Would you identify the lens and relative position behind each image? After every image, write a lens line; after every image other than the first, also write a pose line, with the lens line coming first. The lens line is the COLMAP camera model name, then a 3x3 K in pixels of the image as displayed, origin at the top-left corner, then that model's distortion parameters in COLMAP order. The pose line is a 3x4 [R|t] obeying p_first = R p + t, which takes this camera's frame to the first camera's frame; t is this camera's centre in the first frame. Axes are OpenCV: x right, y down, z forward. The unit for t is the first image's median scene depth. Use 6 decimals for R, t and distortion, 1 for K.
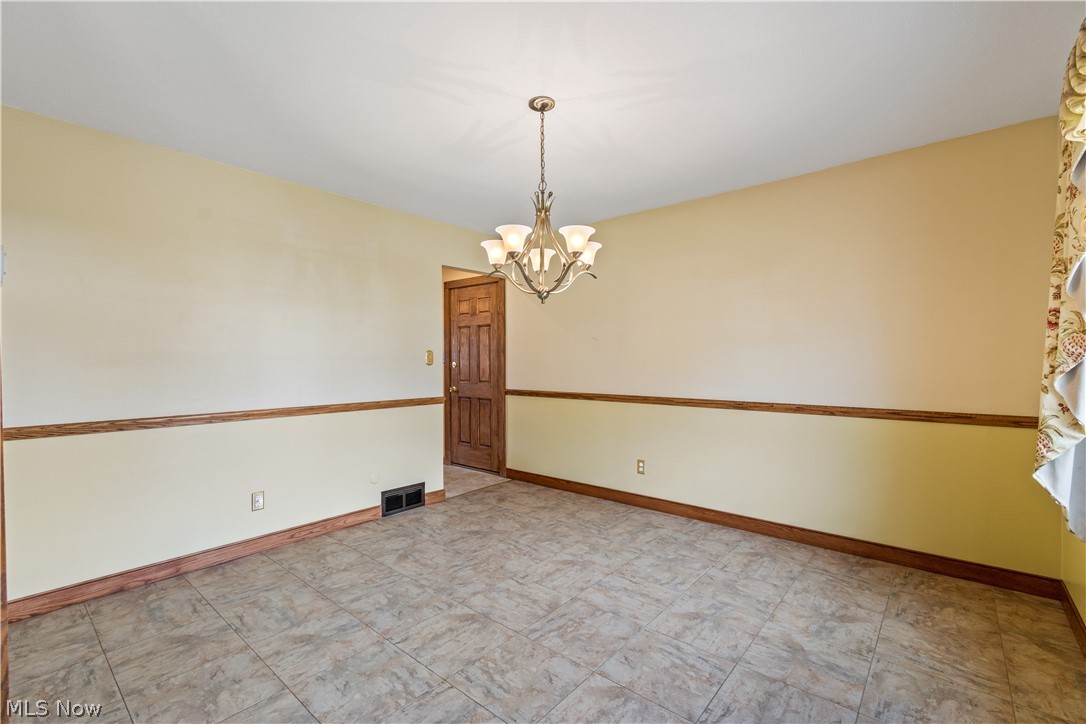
lens RADIAL K [[479.5, 0, 542.4], [0, 479.5, 365.7], [0, 0, 1]] dist [0.001099, -0.000455]
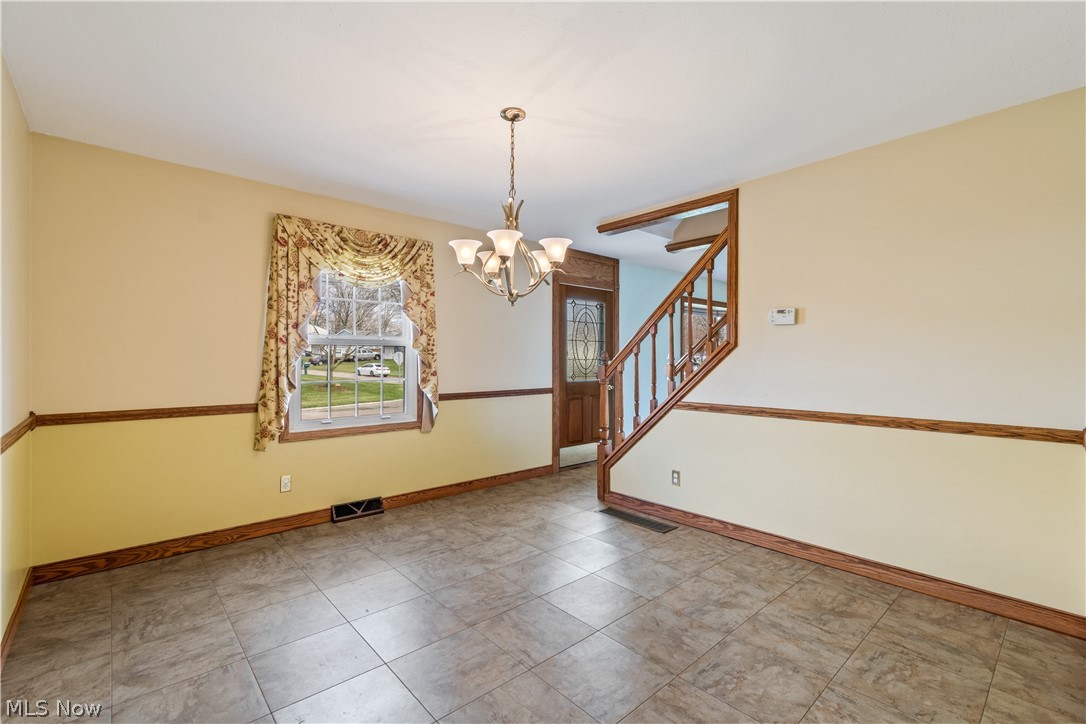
lens RADIAL K [[482.3, 0, 539.9], [0, 482.3, 367.9], [0, 0, 1]] dist [0.002847, -0.000042]
pose [[-0.990449, -0.000503, 0.137880, -0.206474], [0.003631, 0.999551, 0.029729, -0.025940], [-0.137833, 0.029946, -0.990003, 2.067459]]
